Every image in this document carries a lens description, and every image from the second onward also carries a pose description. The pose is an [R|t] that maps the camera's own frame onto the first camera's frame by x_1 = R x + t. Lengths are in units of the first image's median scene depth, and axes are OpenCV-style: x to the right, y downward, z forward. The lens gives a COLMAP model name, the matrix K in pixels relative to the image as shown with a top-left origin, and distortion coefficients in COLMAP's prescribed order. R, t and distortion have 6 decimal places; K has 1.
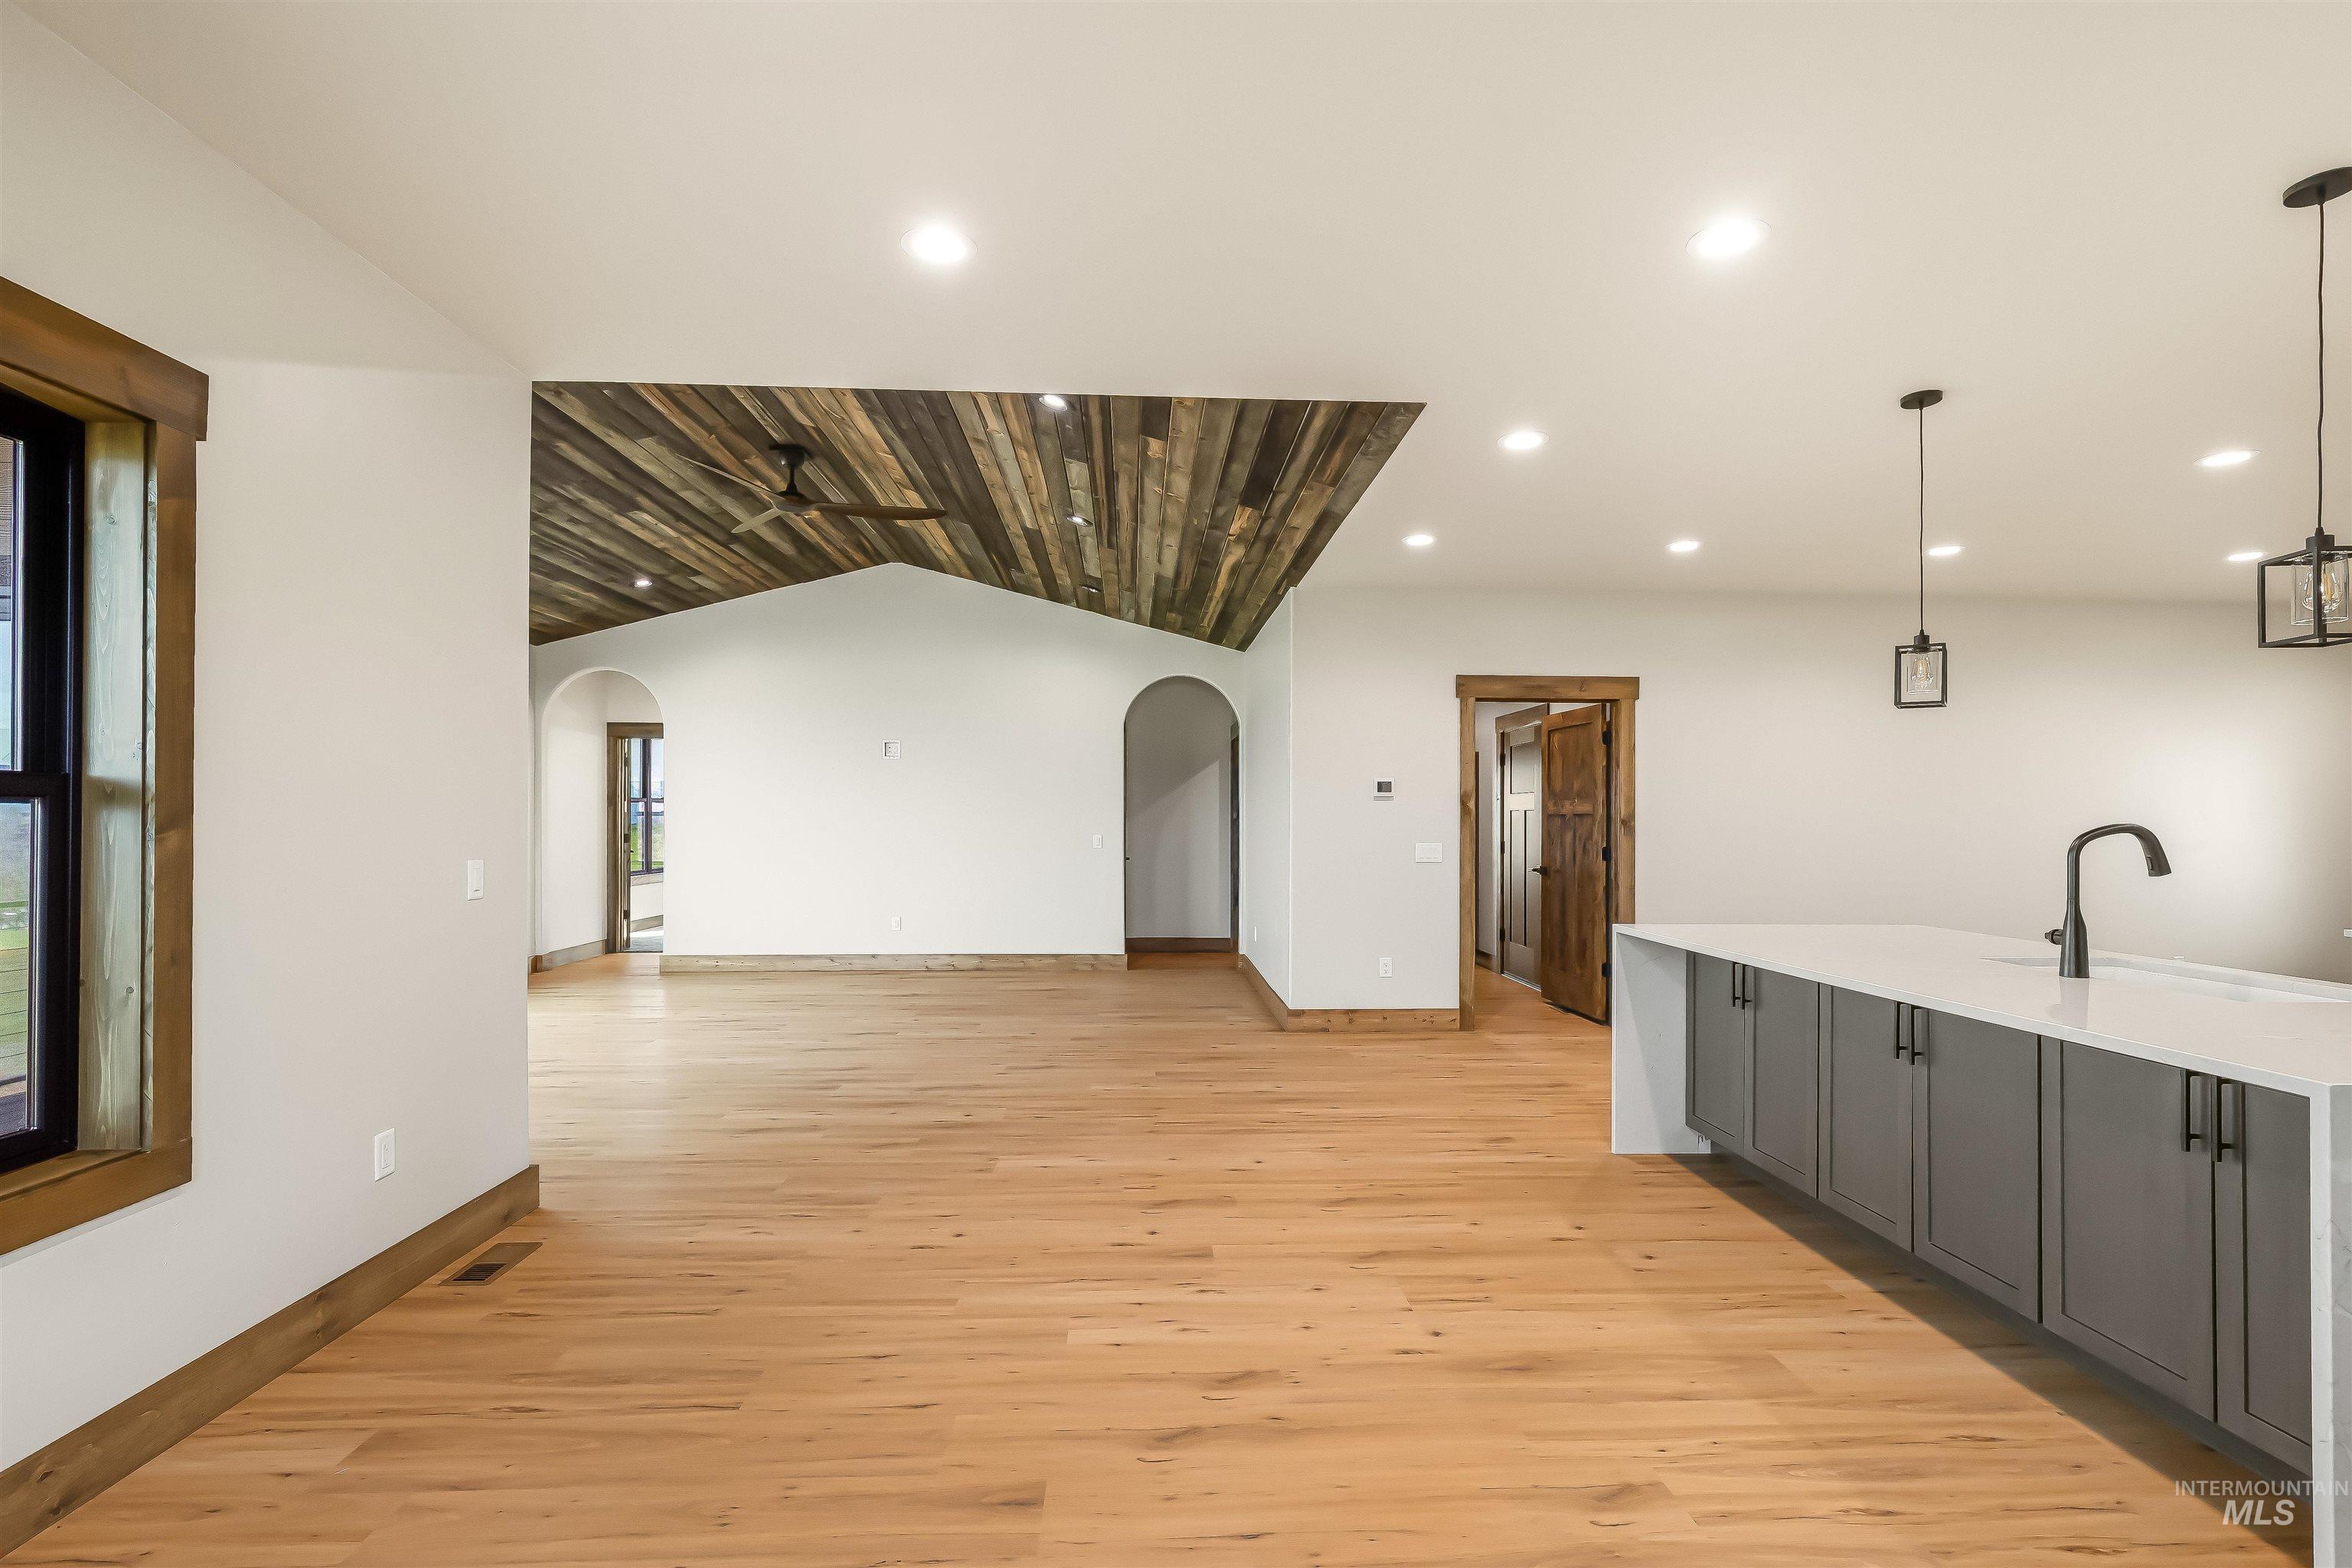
lens RADIAL K [[1075.3, 0, 1185.3], [0, 1075.3, 813.6], [0, 0, 1]] dist [-0.002255, 0.002638]
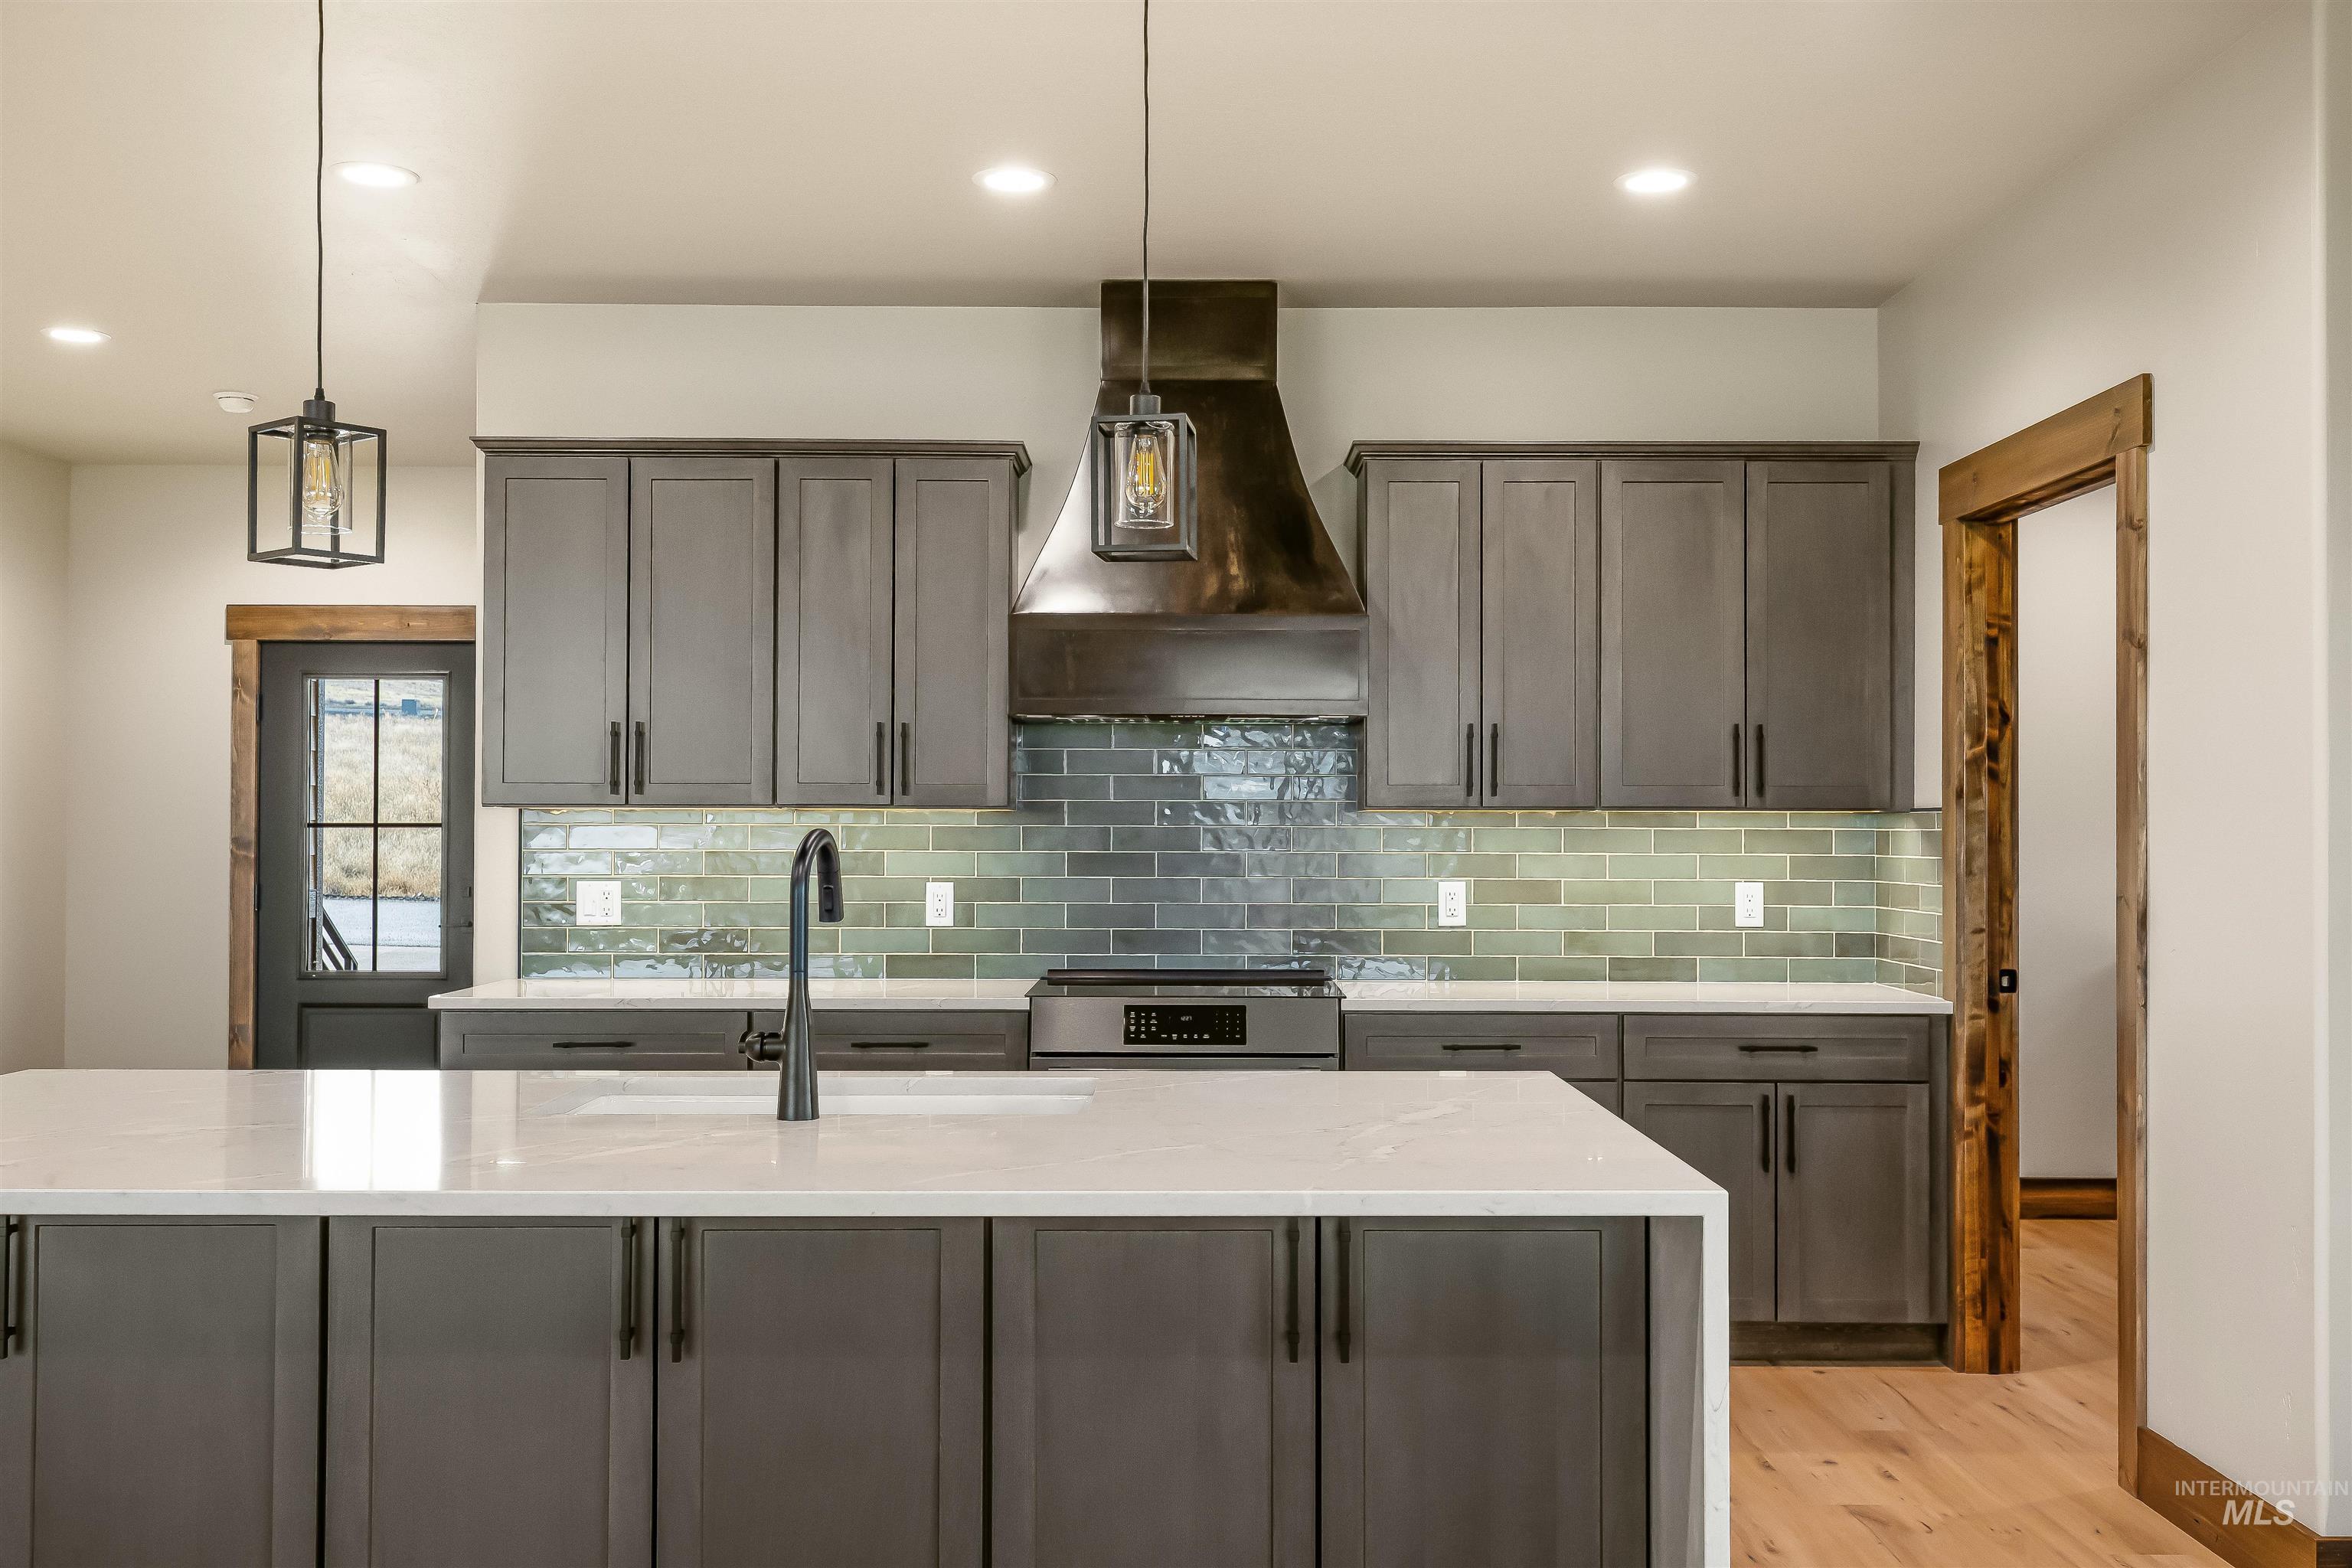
lens RADIAL K [[2272.7, 0, 1178.5], [0, 2272.7, 785.6], [0, 0, 1]] dist [0.019841, 0.000000]
pose [[0.044040, 0.010380, 0.998976, -0.223188], [-0.008216, 0.999916, -0.010028, -0.003266], [-0.998996, -0.007766, 0.044121, 0.578427]]
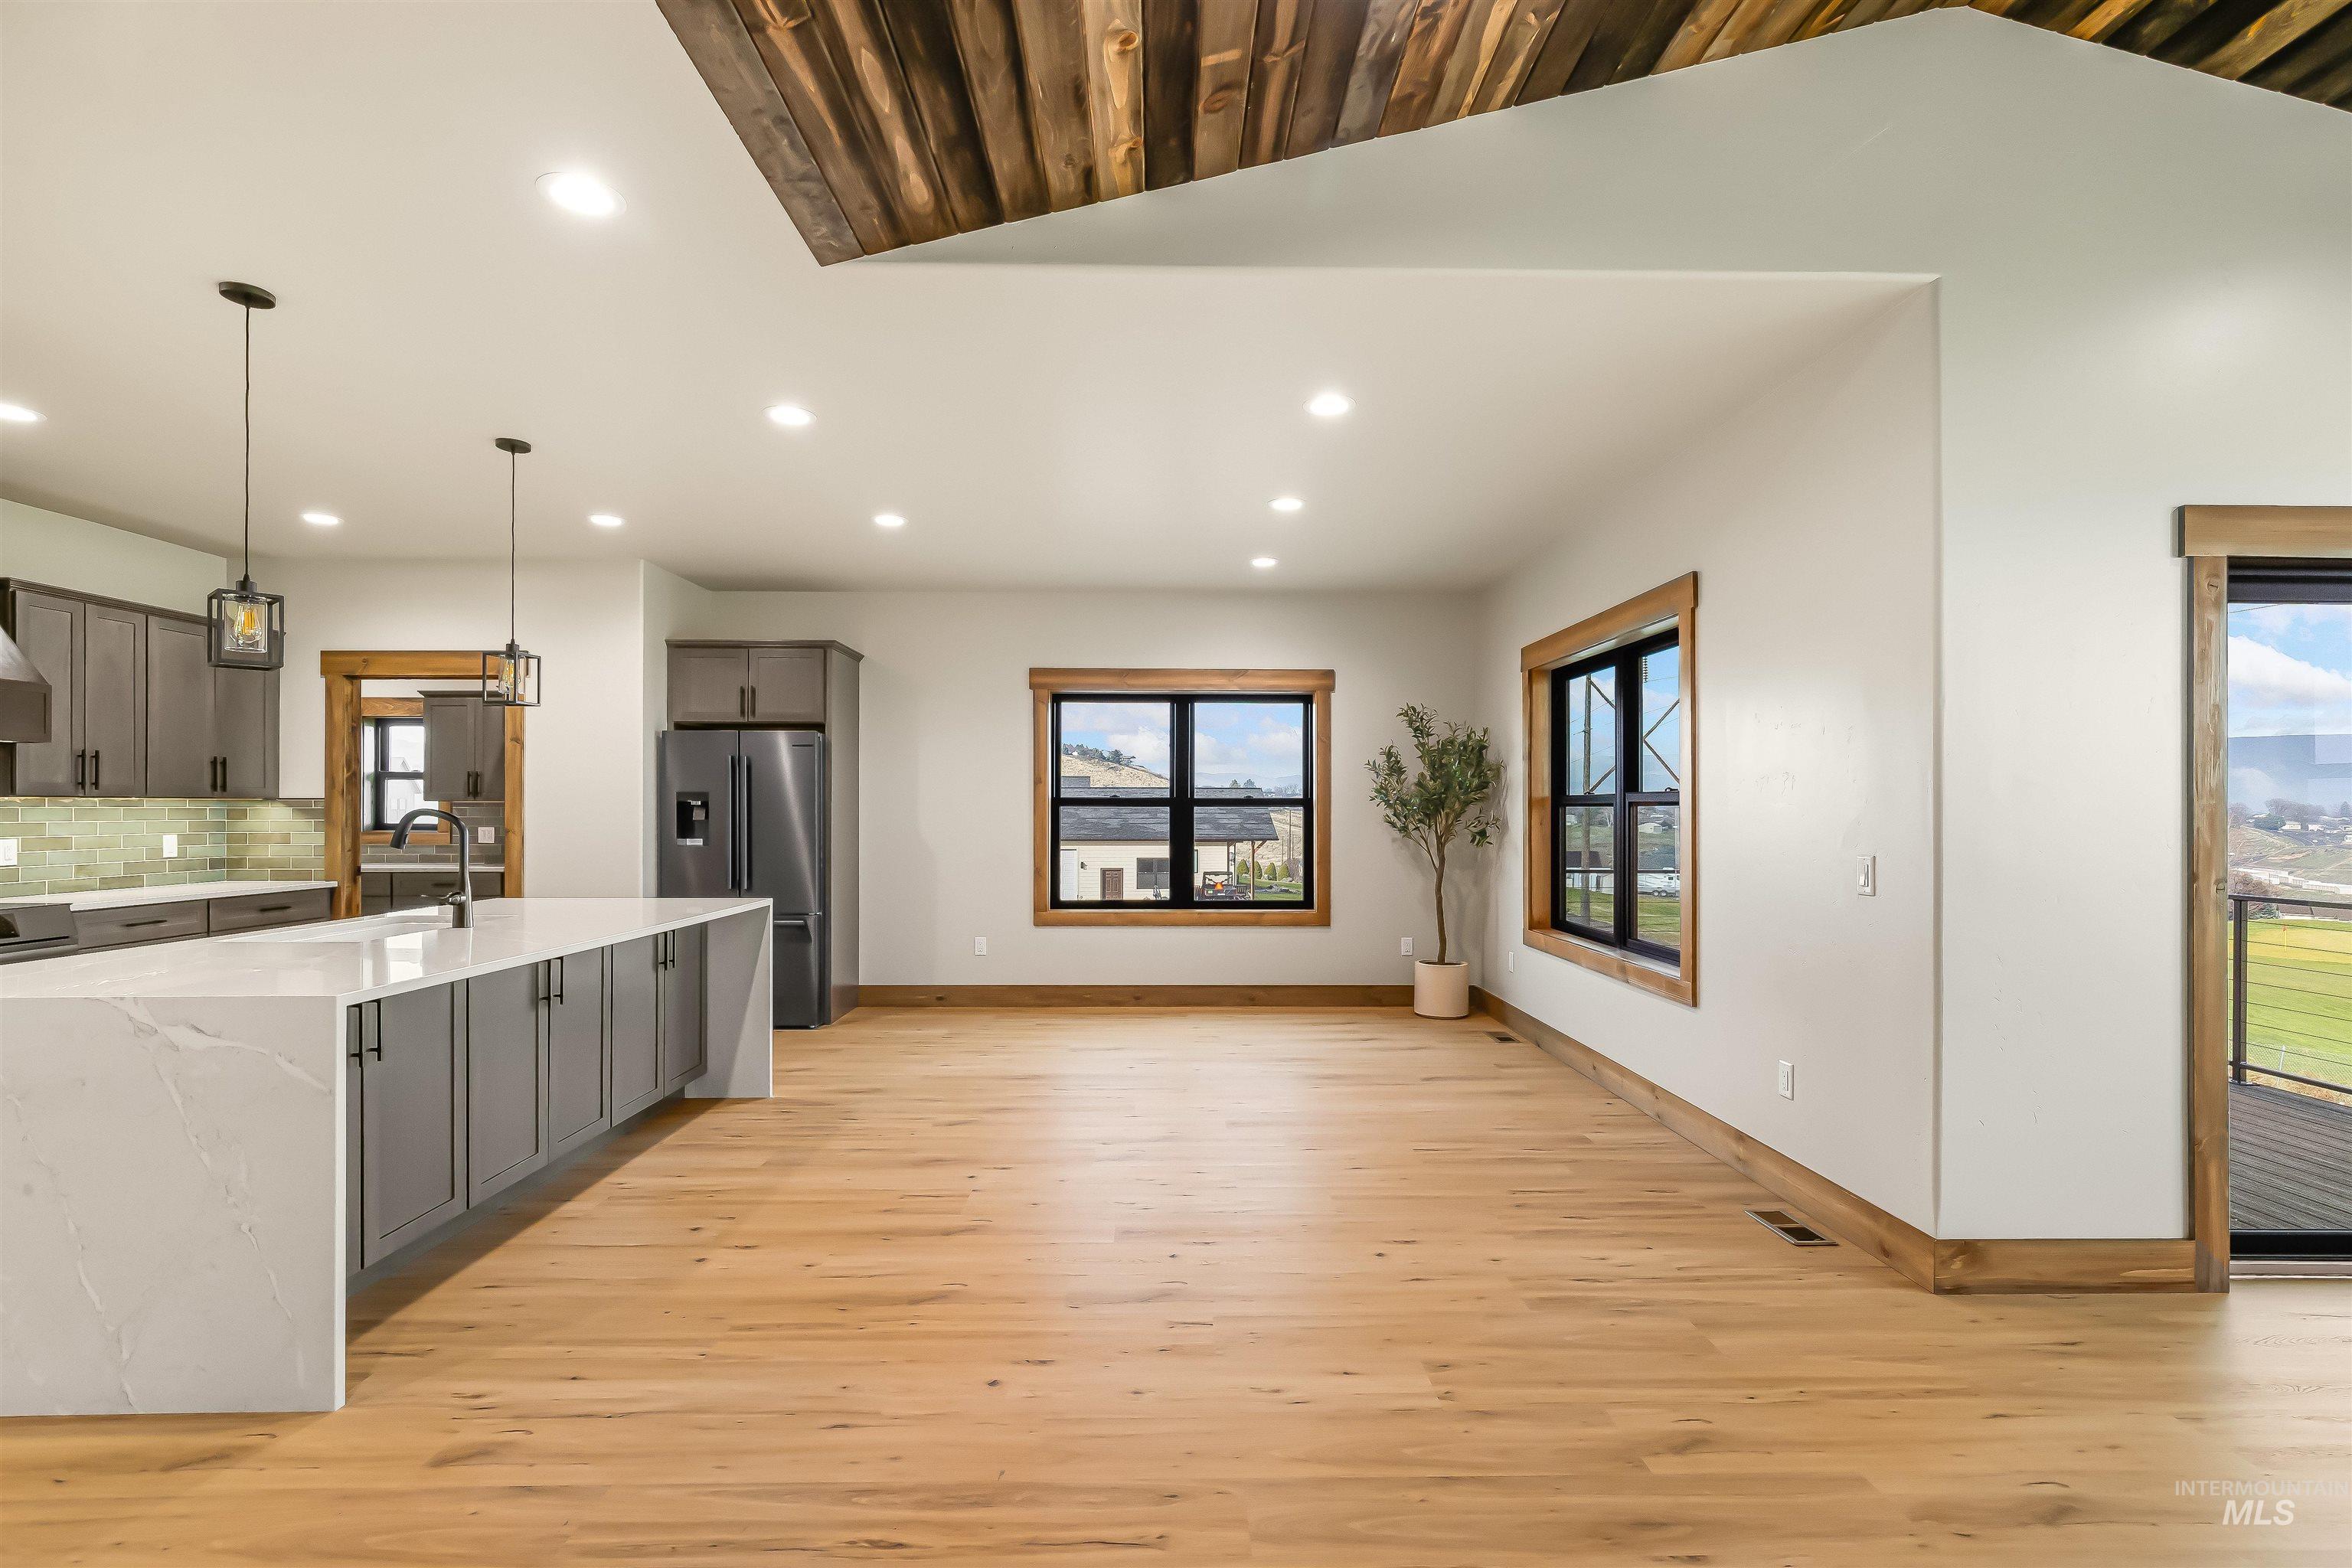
lens RADIAL K [[1075.3, 0, 1181.0], [0, 1075.3, 803.7], [0, 0, 1]] dist [-0.002255, 0.002638]
pose [[-0.999603, -0.005820, 0.027570, -0.053167], [-0.006098, 0.999931, -0.010012, 0.008411], [-0.027510, -0.010176, -0.999570, 1.713607]]
